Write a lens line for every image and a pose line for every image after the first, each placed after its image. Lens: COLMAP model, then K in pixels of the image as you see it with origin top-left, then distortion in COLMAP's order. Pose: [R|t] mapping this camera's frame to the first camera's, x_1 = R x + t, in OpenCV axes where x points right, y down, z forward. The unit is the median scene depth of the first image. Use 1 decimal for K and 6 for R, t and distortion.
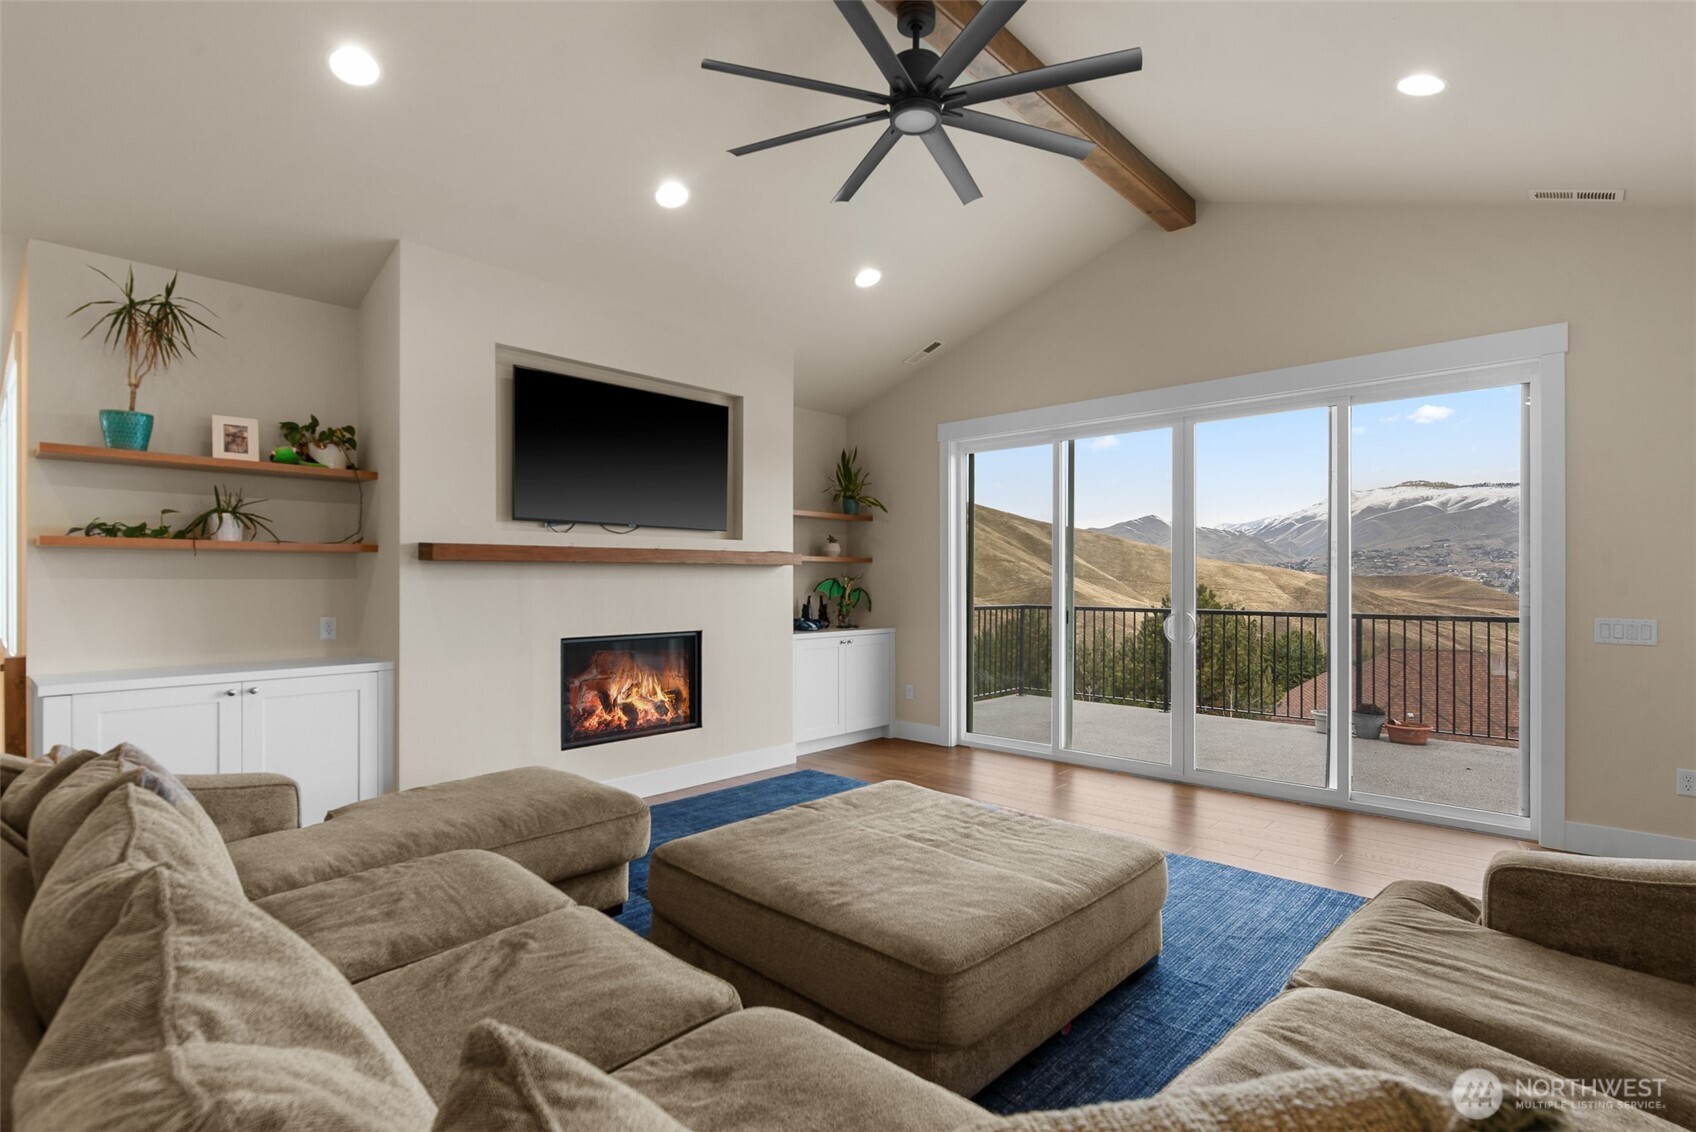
lens RADIAL K [[811.6, 0, 855.1], [0, 811.6, 582.0], [0, 0, 1]] dist [-0.003399, -0.000609]
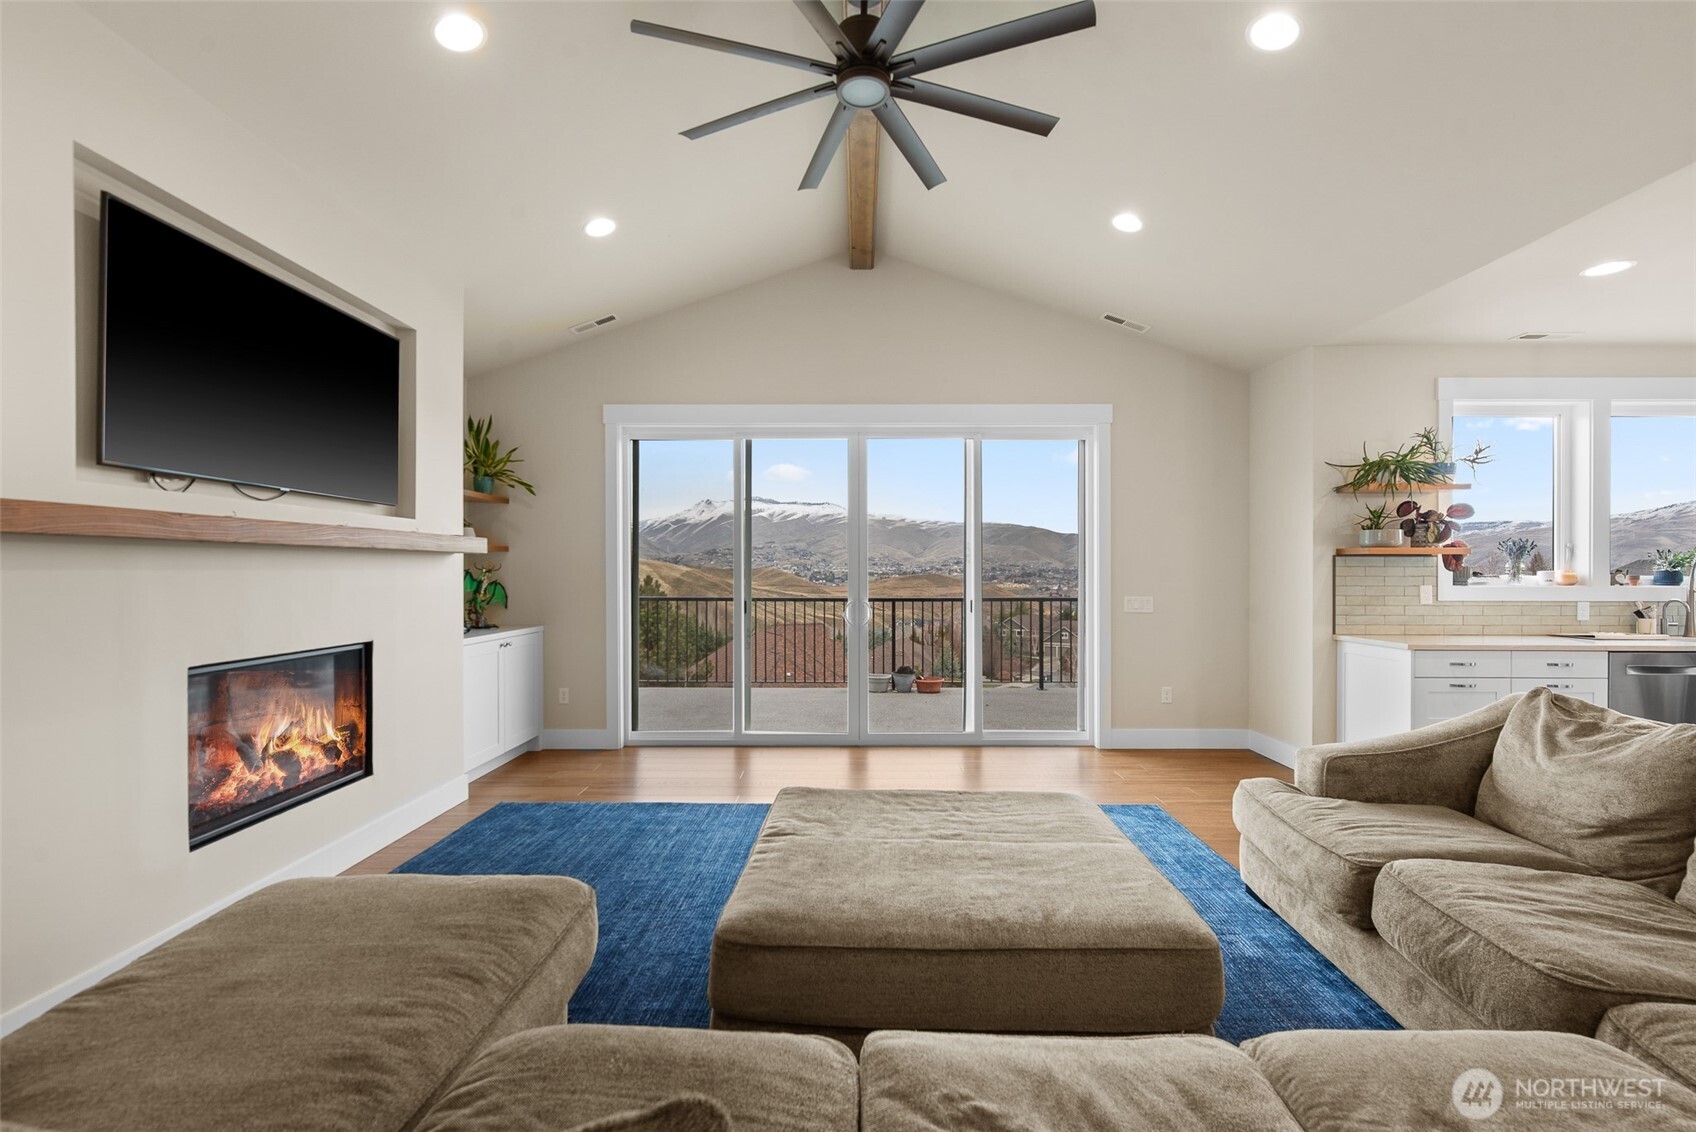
lens RADIAL K [[741.6, 0, 856.0], [0, 741.6, 578.5], [0, 0, 1]] dist [0.001358, -0.000123]
pose [[0.735833, -0.004923, 0.677145, -0.364109], [0.000323, 0.999976, 0.006920, -0.000994], [-0.677163, -0.004873, 0.735817, 0.249326]]
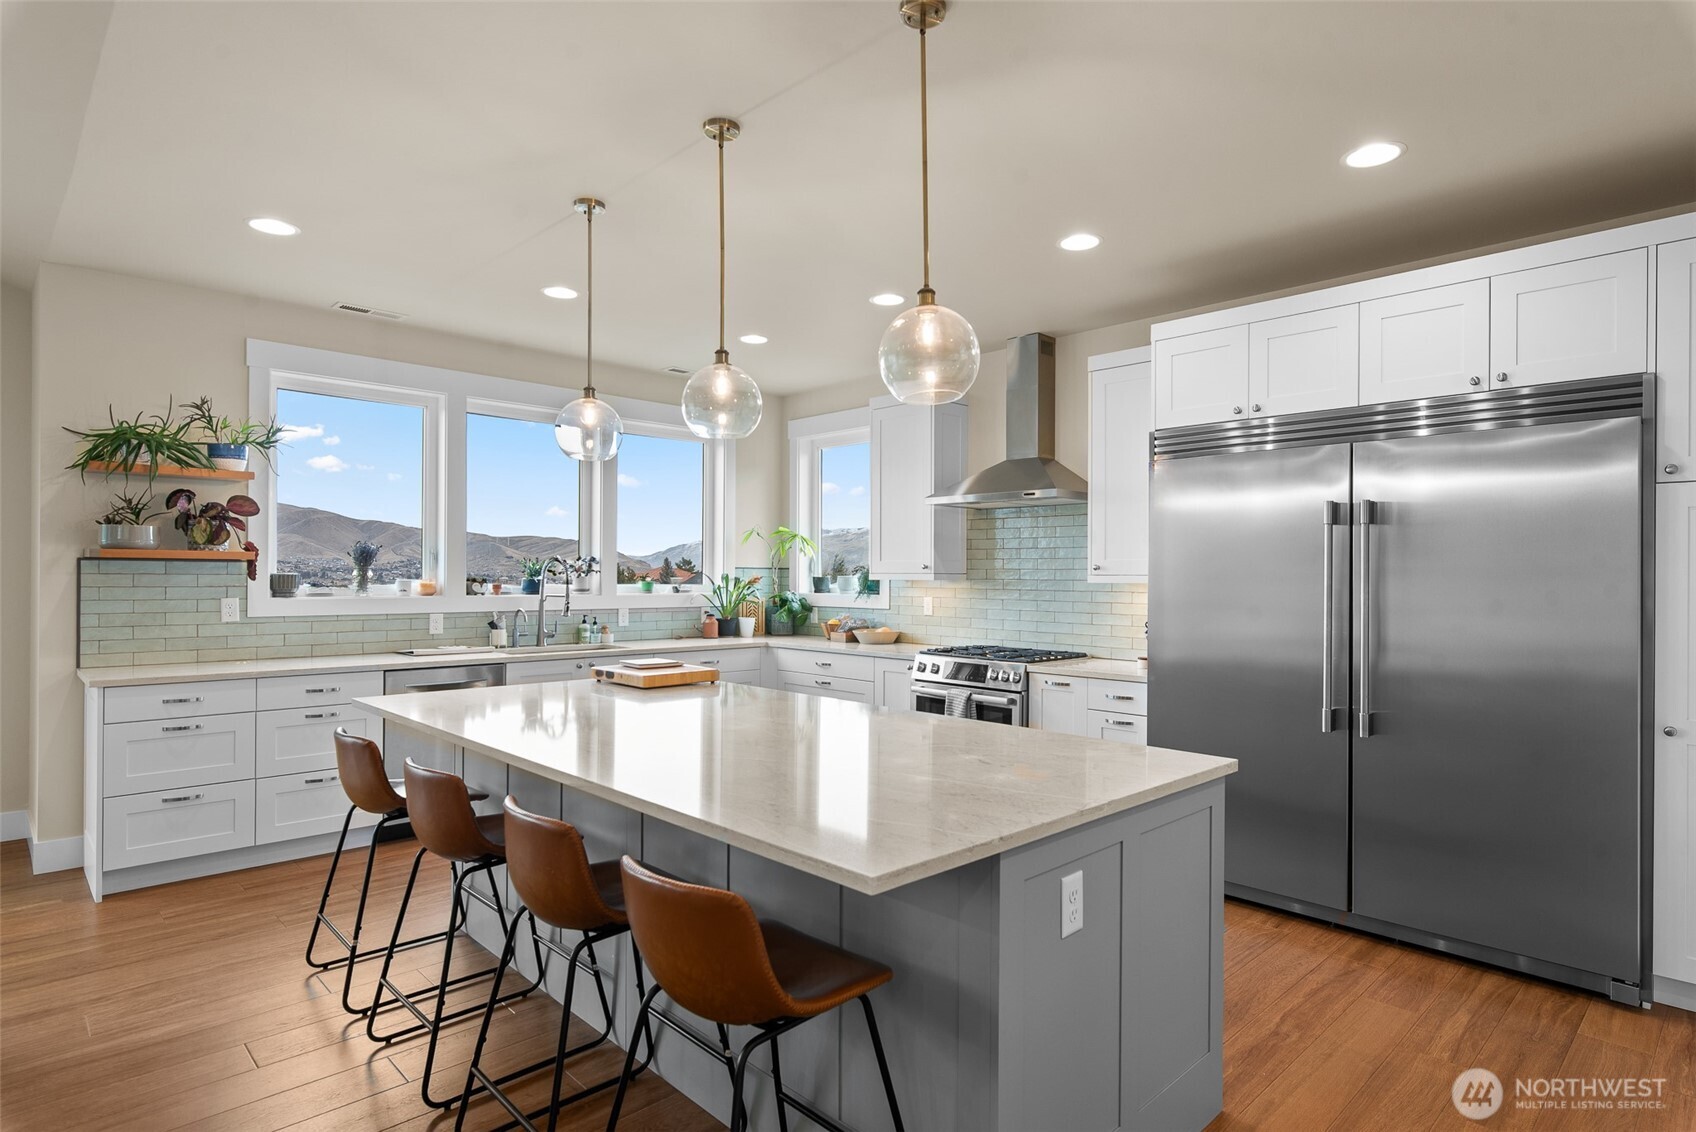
lens RADIAL K [[901.9, 0, 858.2], [0, 901.9, 573.1], [0, 0, 1]] dist [-0.003175, -0.000264]
pose [[0.049729, 0.002885, 0.998759, -0.036858], [-0.004414, 0.999987, -0.002668, -0.011782], [-0.998753, -0.004276, 0.049741, -0.263585]]
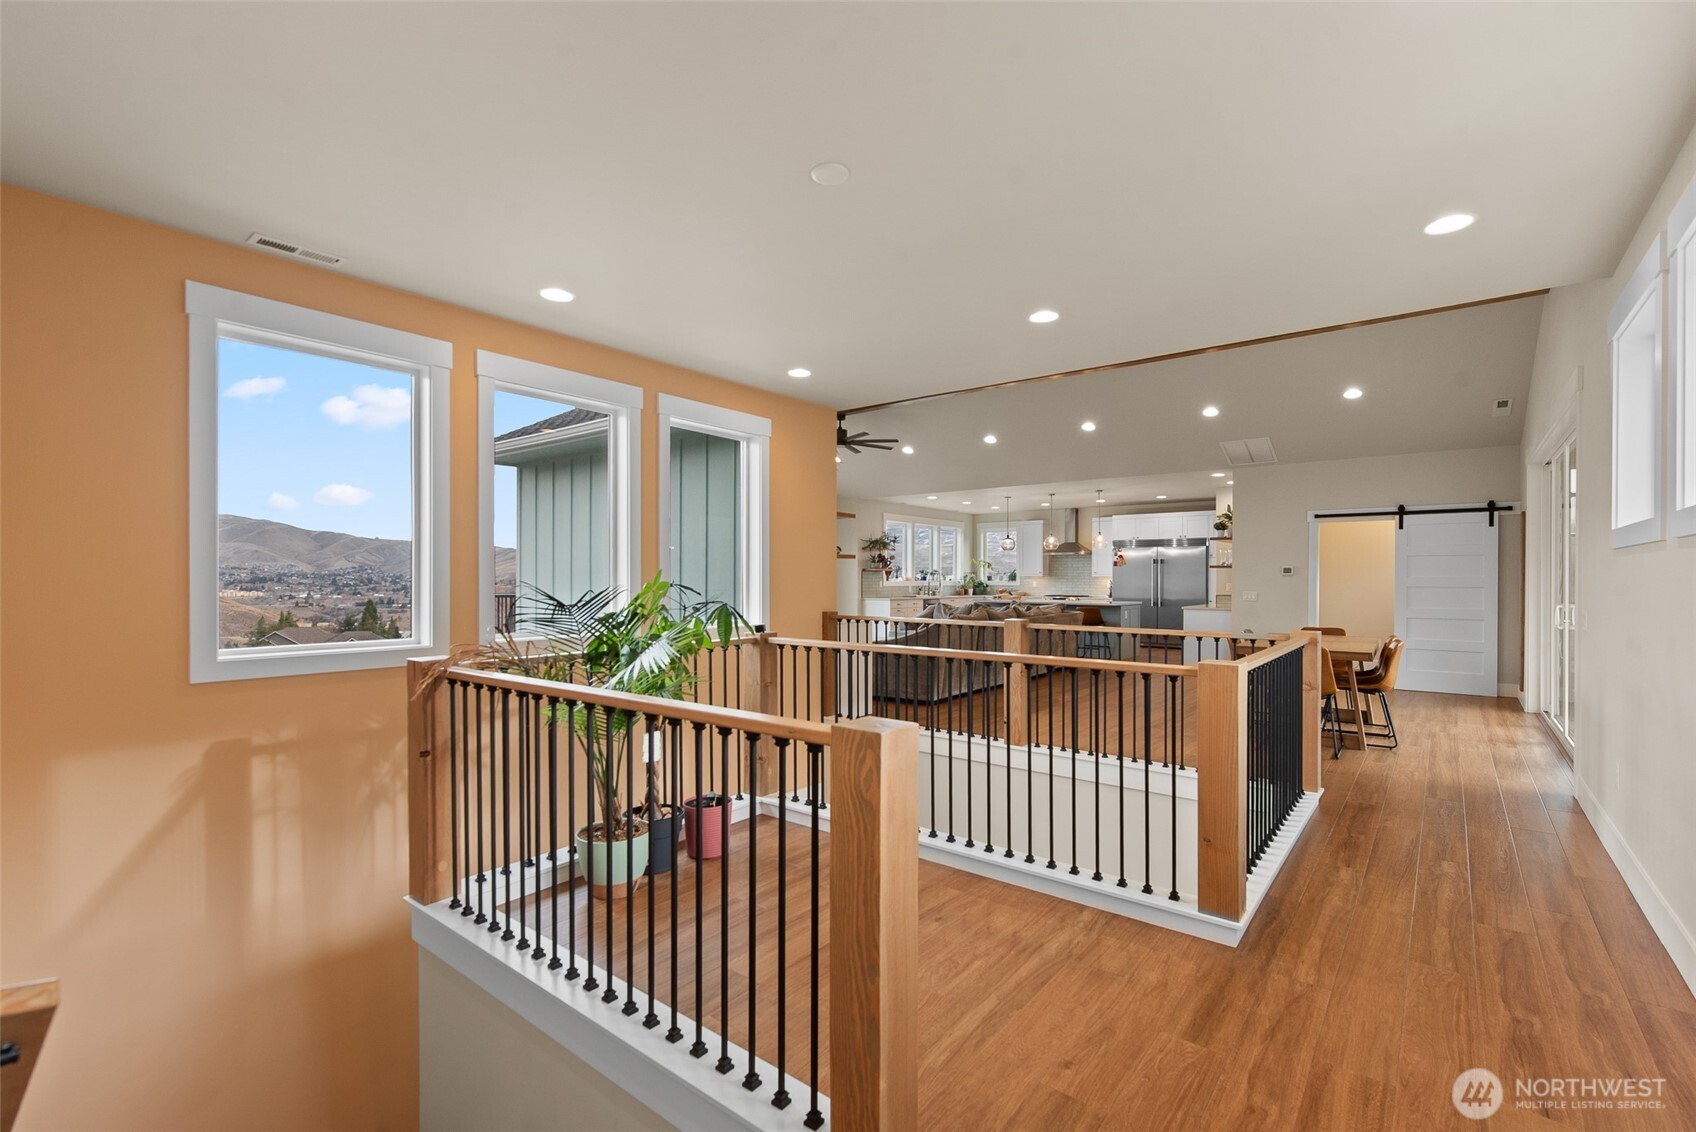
lens RADIAL K [[746.0, 0, 855.0], [0, 746.0, 585.6], [0, 0, 1]] dist [0.000900, -0.000093]
pose [[-0.076602, -0.010064, 0.997011, -2.189531], [-0.000084, 0.999949, 0.010088, 0.003389], [-0.997062, 0.000689, -0.076599, 0.817637]]
